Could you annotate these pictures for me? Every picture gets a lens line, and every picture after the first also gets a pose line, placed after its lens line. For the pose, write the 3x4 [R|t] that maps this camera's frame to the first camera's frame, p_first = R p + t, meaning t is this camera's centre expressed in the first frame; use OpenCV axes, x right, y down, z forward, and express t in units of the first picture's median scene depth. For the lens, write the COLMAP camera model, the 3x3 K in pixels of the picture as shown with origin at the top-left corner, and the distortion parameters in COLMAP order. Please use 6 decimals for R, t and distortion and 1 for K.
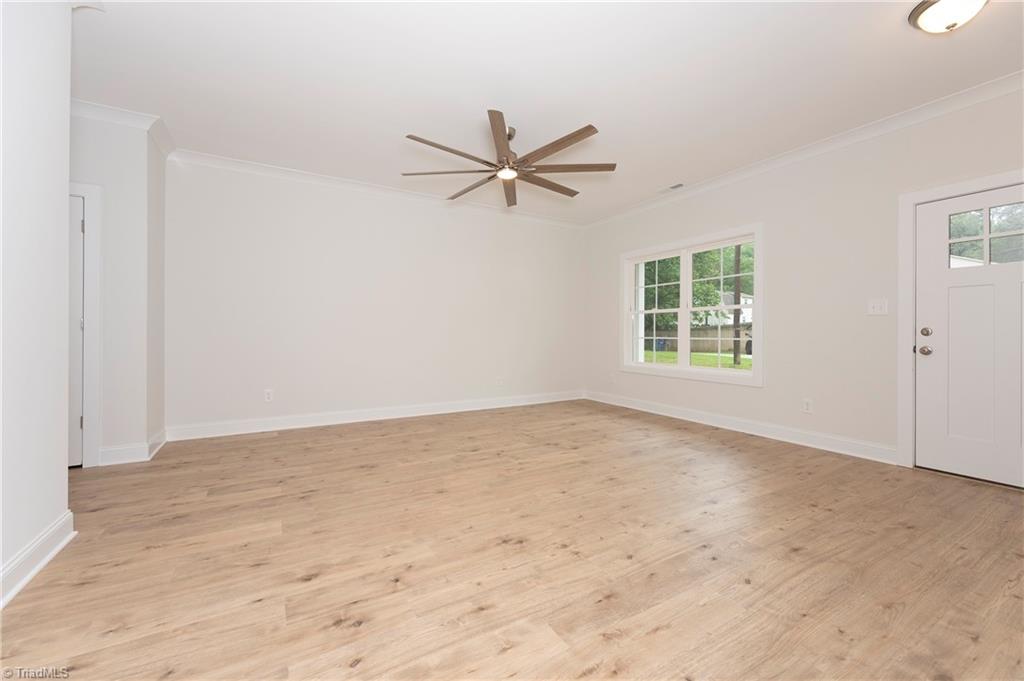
lens RADIAL K [[402.3, 0, 512.0], [0, 402.3, 340.5], [0, 0, 1]] dist [0.001445, -0.000415]
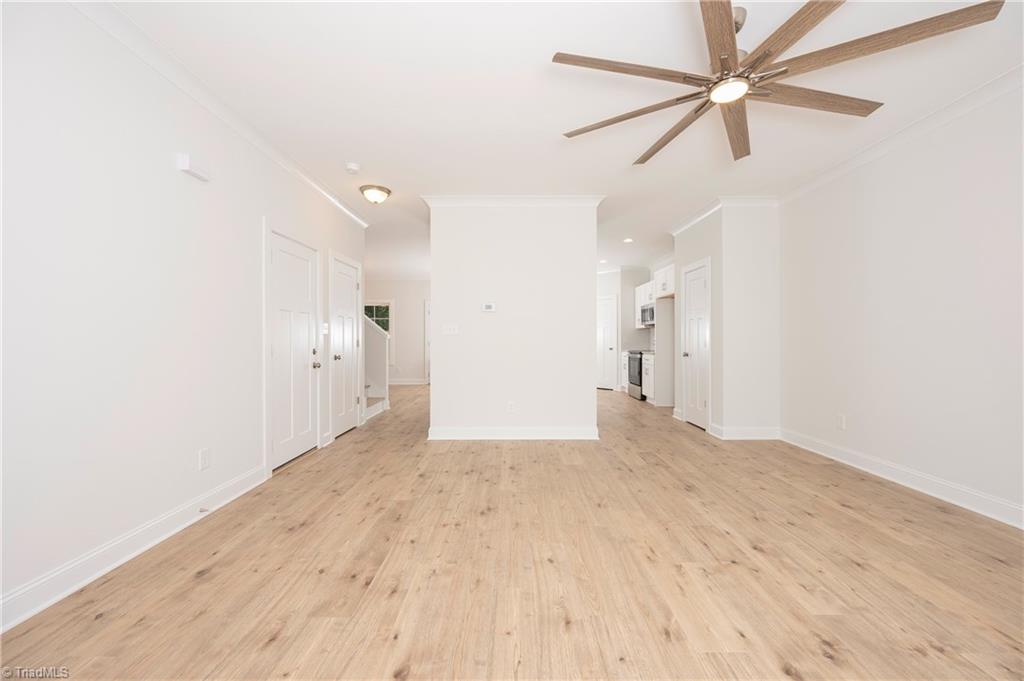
lens RADIAL K [[402.3, 0, 512.0], [0, 402.3, 340.5], [0, 0, 1]] dist [0.001445, -0.000415]
pose [[-0.501787, -0.001185, -0.864991, 0.810760], [-0.014624, 0.999868, 0.007114, -0.056655], [0.864868, 0.016220, -0.501738, 1.262169]]
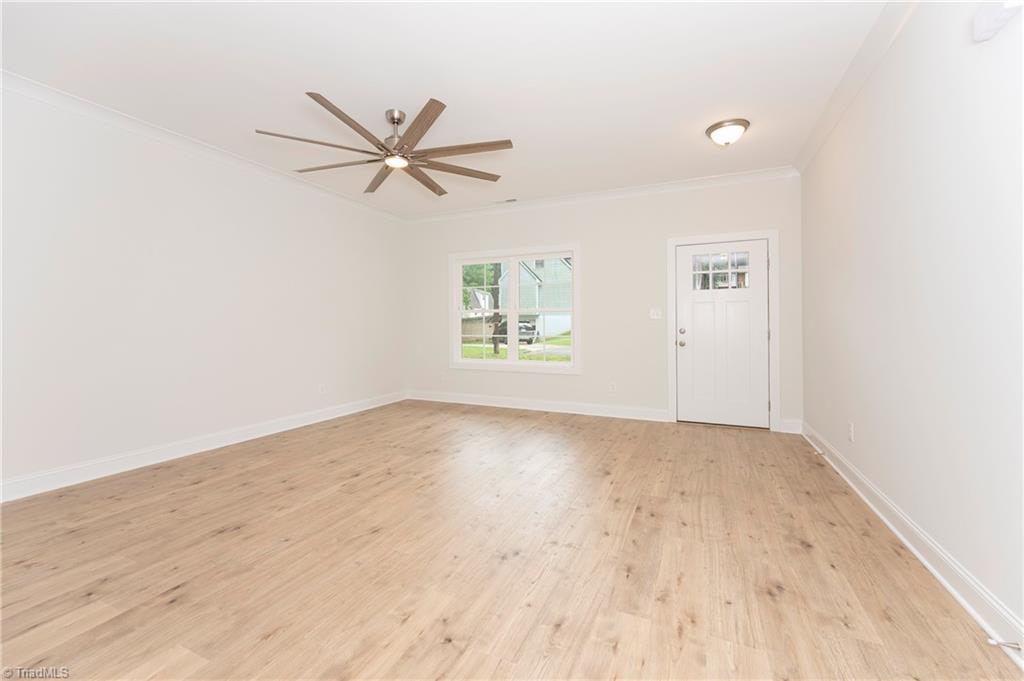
lens RADIAL K [[408.0, 0, 512.7], [0, 408.0, 330.0], [0, 0, 1]] dist [0.000329, -0.000141]
pose [[0.817747, -0.012852, 0.575434, -0.408532], [0.015833, 0.999875, -0.000169, -0.038452], [-0.575360, 0.009249, 0.817848, 0.125023]]
